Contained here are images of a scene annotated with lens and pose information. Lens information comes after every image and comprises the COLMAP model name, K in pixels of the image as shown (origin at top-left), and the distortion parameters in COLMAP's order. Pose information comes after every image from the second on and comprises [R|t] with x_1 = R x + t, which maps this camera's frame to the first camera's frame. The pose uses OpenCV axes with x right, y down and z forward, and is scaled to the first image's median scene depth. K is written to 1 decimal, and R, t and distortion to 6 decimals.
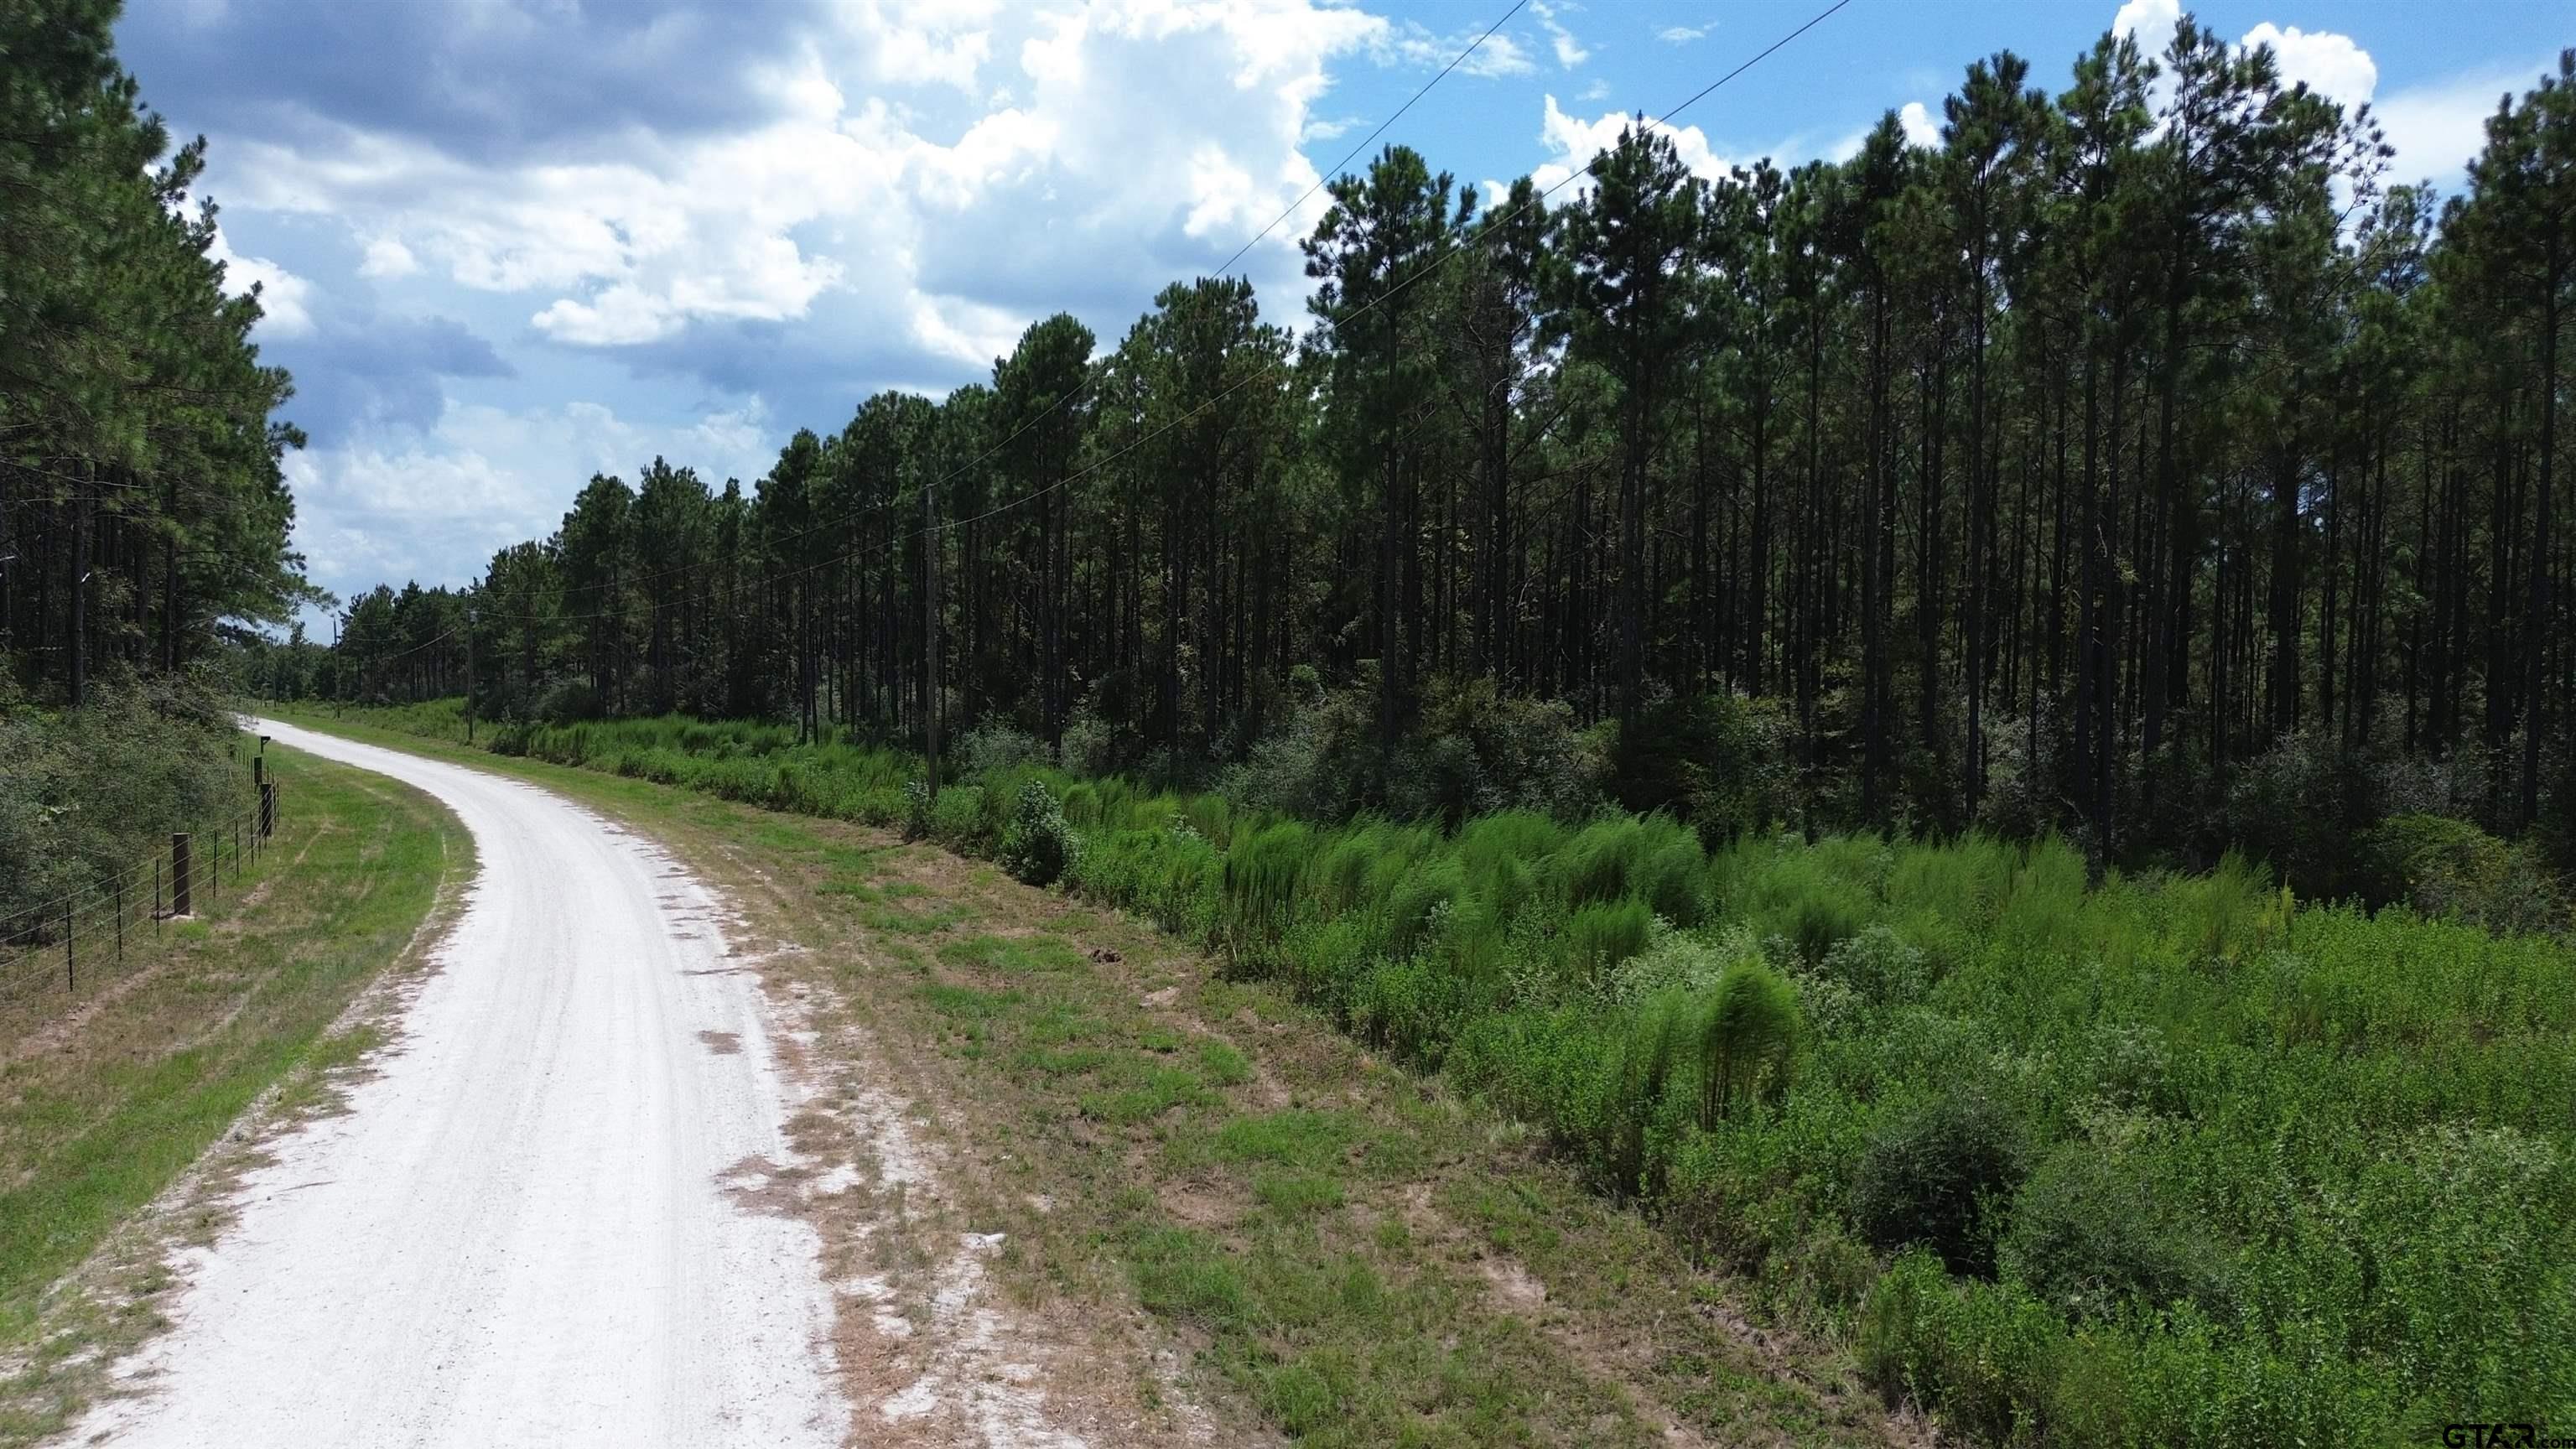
lens RADIAL K [[1821.7, 0, 1332.0], [0, 1821.7, 731.3], [0, 0, 1]] dist [0.006114, -0.001024]
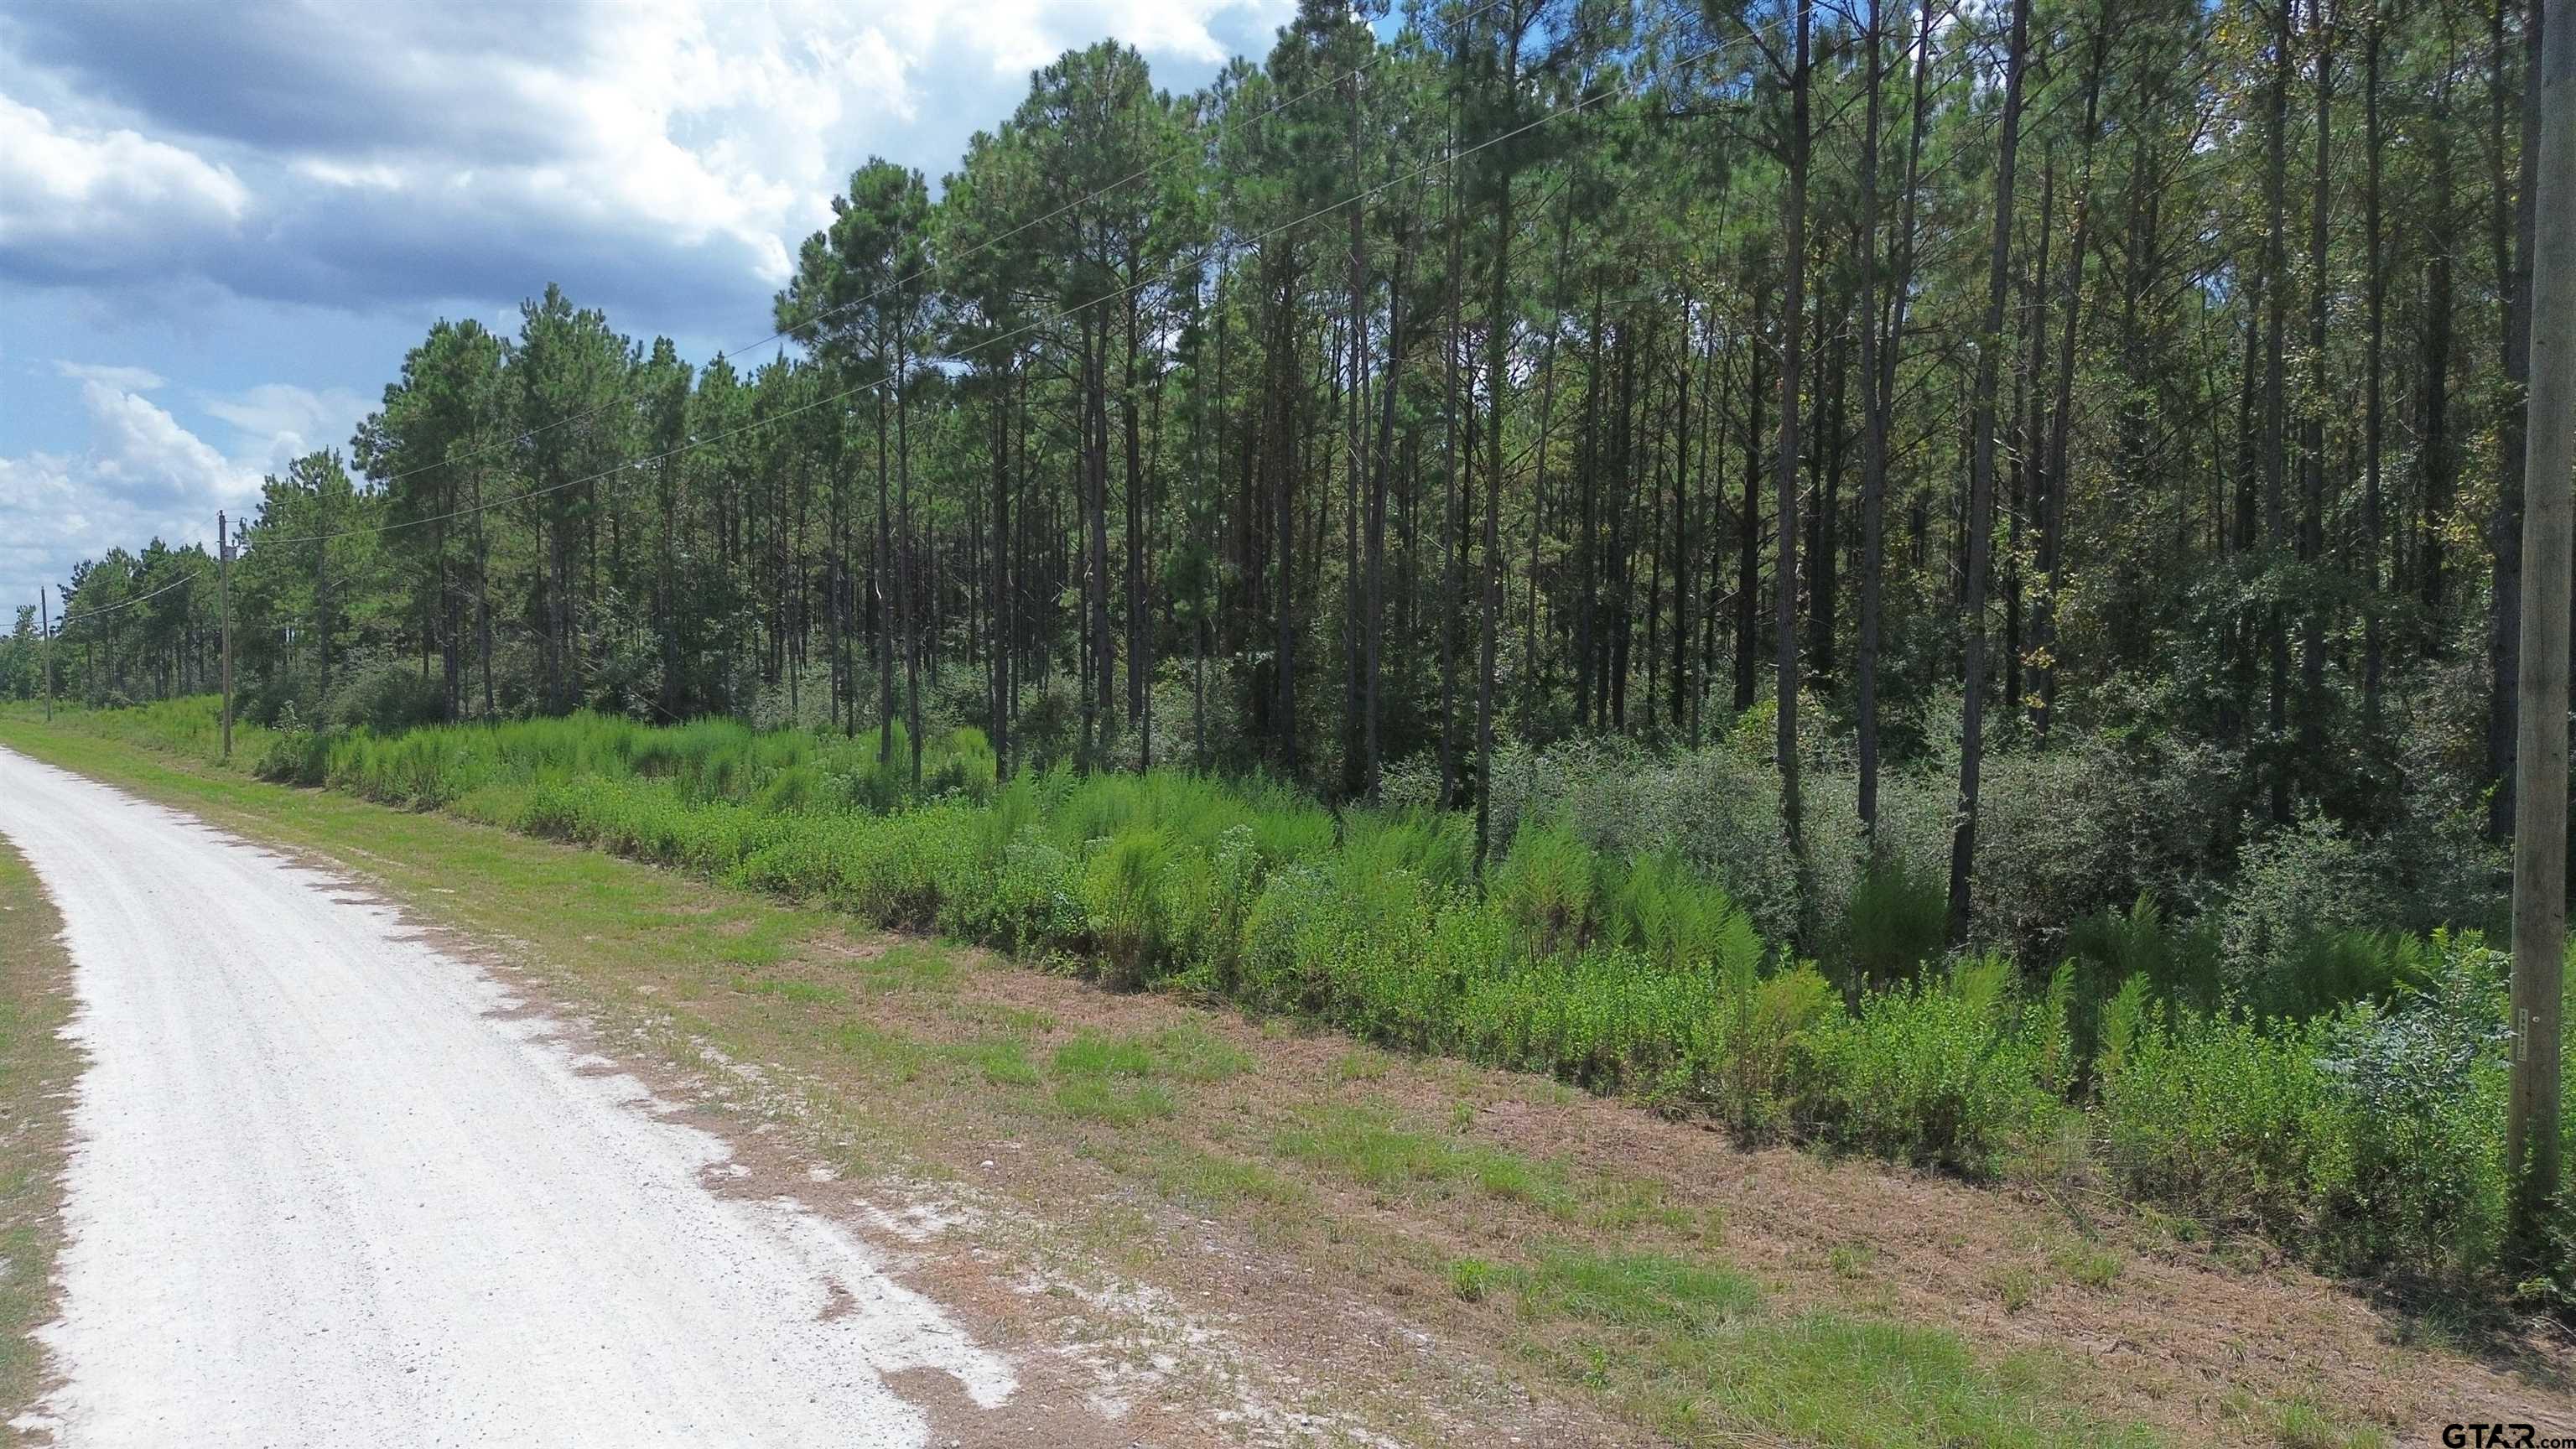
lens RADIAL K [[1811.8, 0, 1288.9], [0, 1811.8, 734.3], [0, 0, 1]] dist [0.073937, -0.081713]
pose [[0.997384, -0.004978, 0.072109, -0.329757], [0.004880, 0.999987, 0.001544, -0.004217], [-0.072116, -0.001188, 0.997396, 0.732509]]
